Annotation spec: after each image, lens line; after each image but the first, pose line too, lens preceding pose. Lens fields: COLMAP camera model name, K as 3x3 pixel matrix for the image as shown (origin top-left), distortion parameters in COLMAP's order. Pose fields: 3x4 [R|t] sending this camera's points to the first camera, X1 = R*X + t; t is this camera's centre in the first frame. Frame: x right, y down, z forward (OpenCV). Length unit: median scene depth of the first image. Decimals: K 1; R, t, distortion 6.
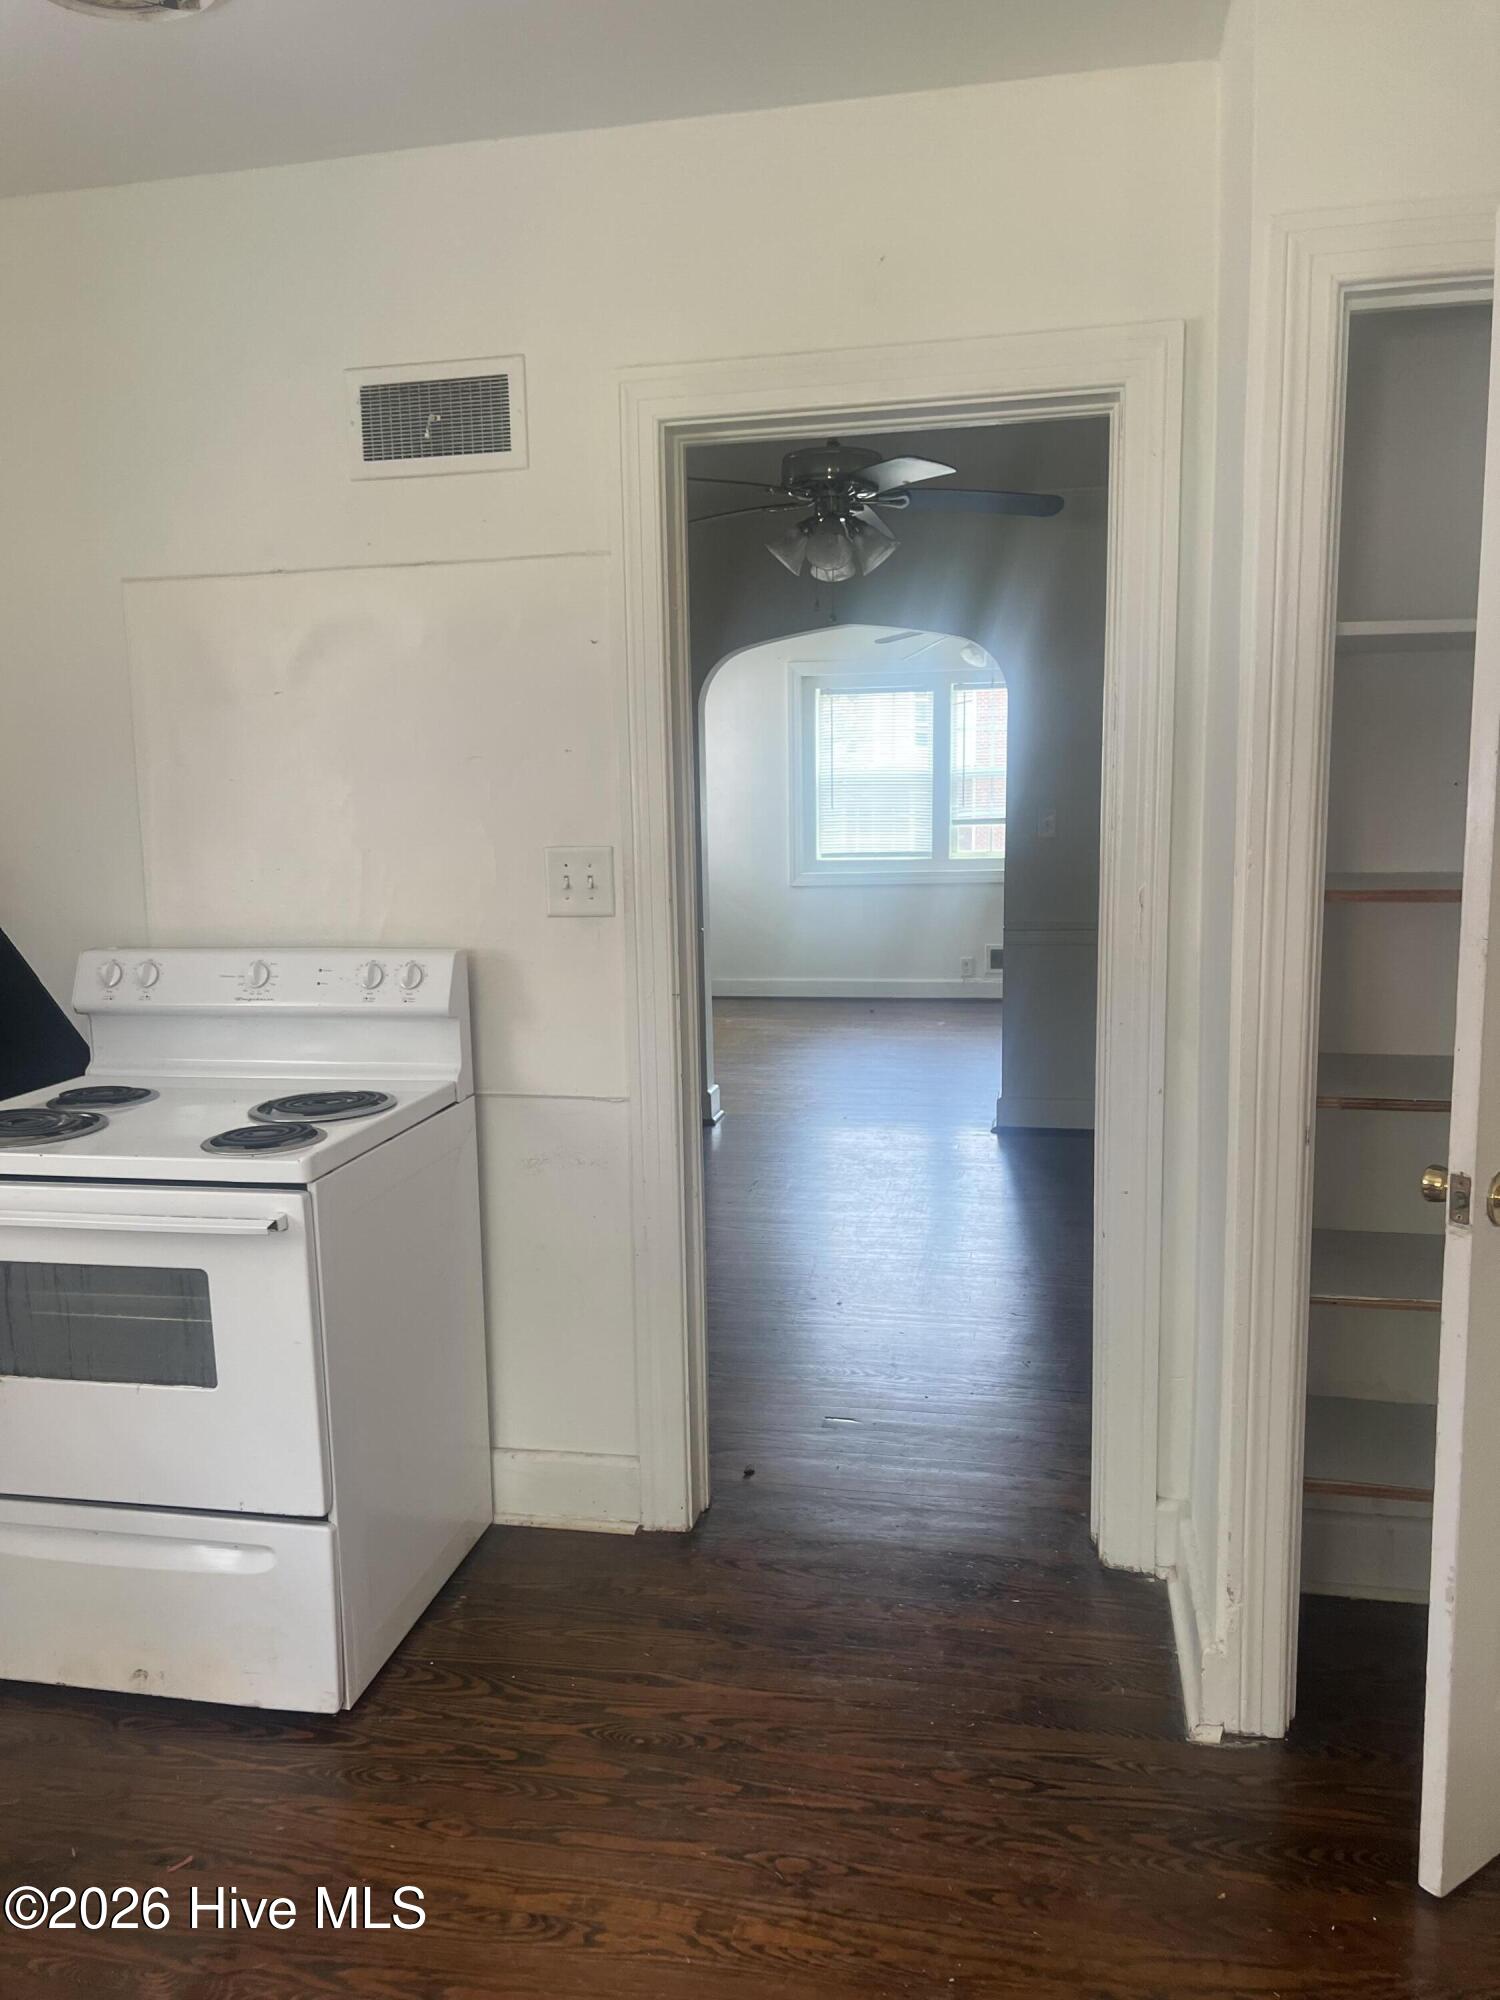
lens RADIAL K [[1504.8, 0, 745.9], [0, 1504.8, 1009.7], [0, 0, 1]] dist [0.044764, -0.051573]
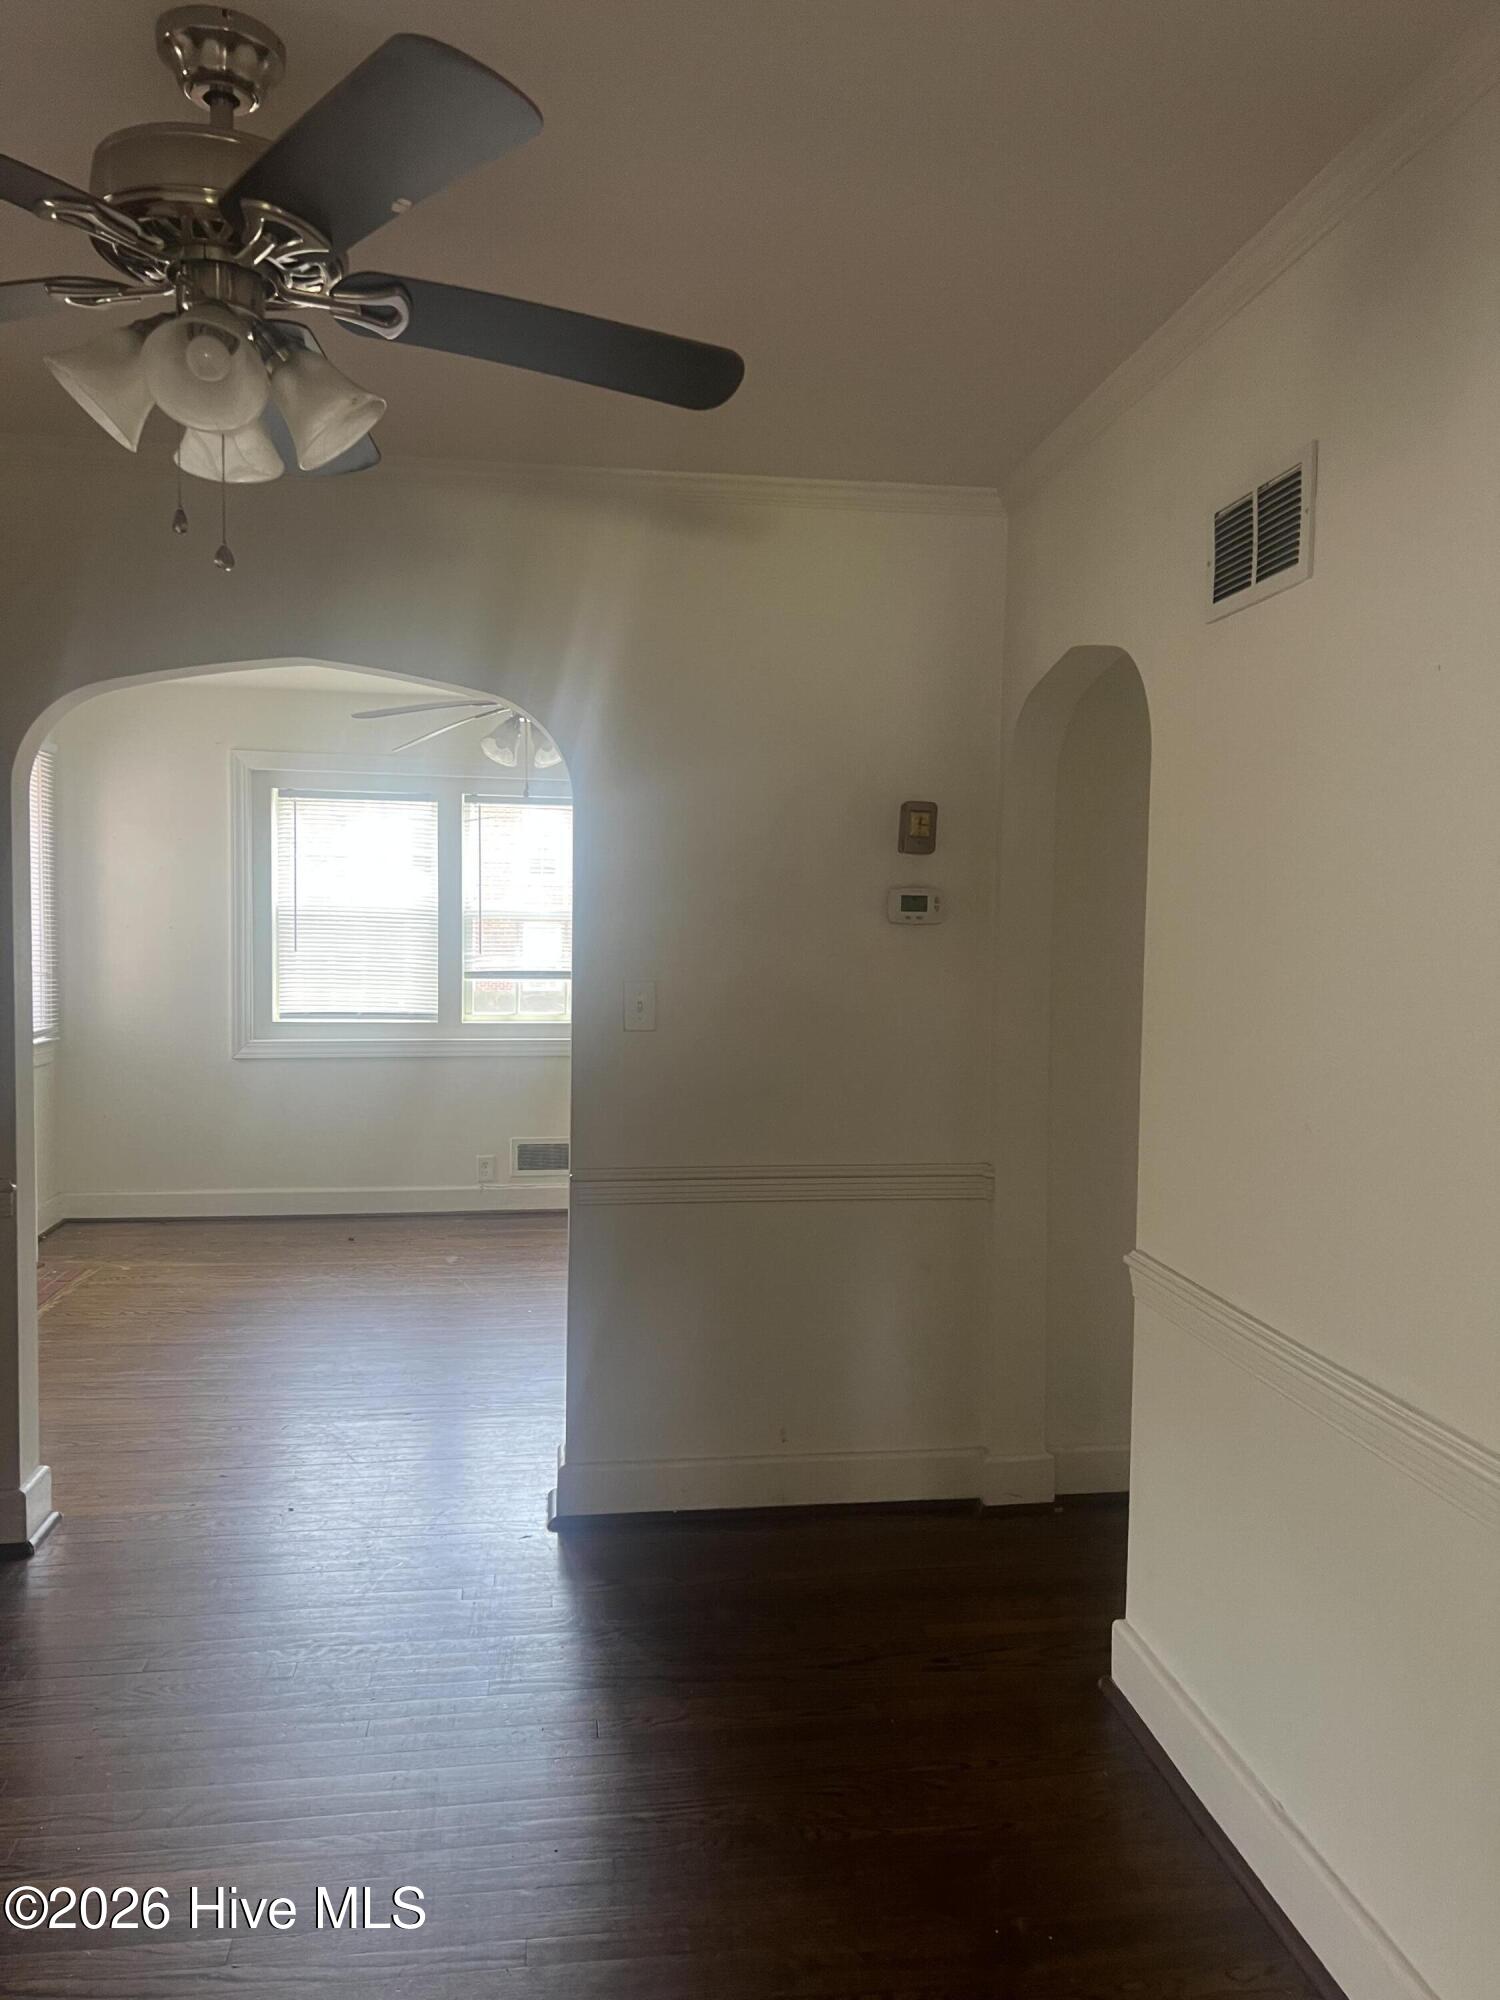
lens RADIAL K [[1504.8, 0, 765.8], [0, 1504.8, 1009.8], [0, 0, 1]] dist [0.044764, -0.051573]
pose [[0.941899, 0.011610, 0.335696, 0.031952], [0.016833, 0.996515, -0.081694, -0.051970], [-0.335475, 0.082599, 0.938421, 0.300915]]
